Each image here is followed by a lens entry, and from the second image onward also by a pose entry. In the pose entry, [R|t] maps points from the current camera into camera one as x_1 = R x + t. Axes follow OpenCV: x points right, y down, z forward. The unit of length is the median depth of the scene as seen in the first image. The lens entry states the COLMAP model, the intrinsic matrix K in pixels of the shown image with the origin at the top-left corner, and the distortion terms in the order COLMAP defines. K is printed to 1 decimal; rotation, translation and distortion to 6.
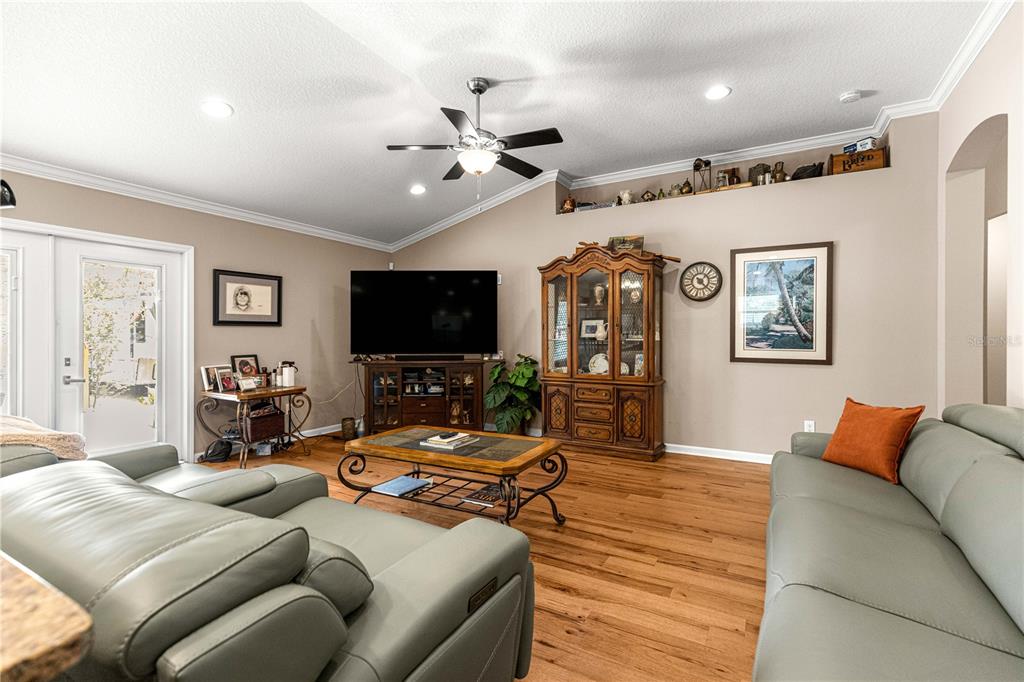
lens RADIAL K [[462.2, 0, 516.7], [0, 462.2, 337.7], [0, 0, 1]] dist [0.006203, -0.000195]
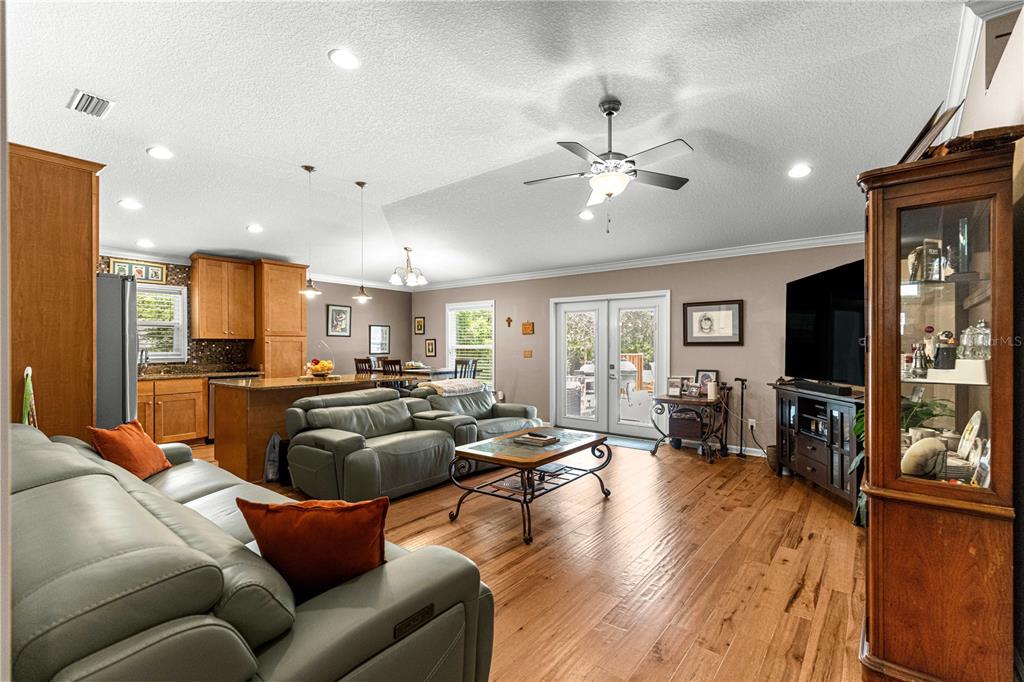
lens RADIAL K [[457.0, 0, 516.3], [0, 457.0, 334.7], [0, 0, 1]] dist [-0.000386, -0.000299]
pose [[-0.157441, -0.035776, -0.986880, 0.690157], [-0.014748, 0.999317, -0.033874, -0.007362], [0.987418, 0.009221, -0.157861, 0.720365]]
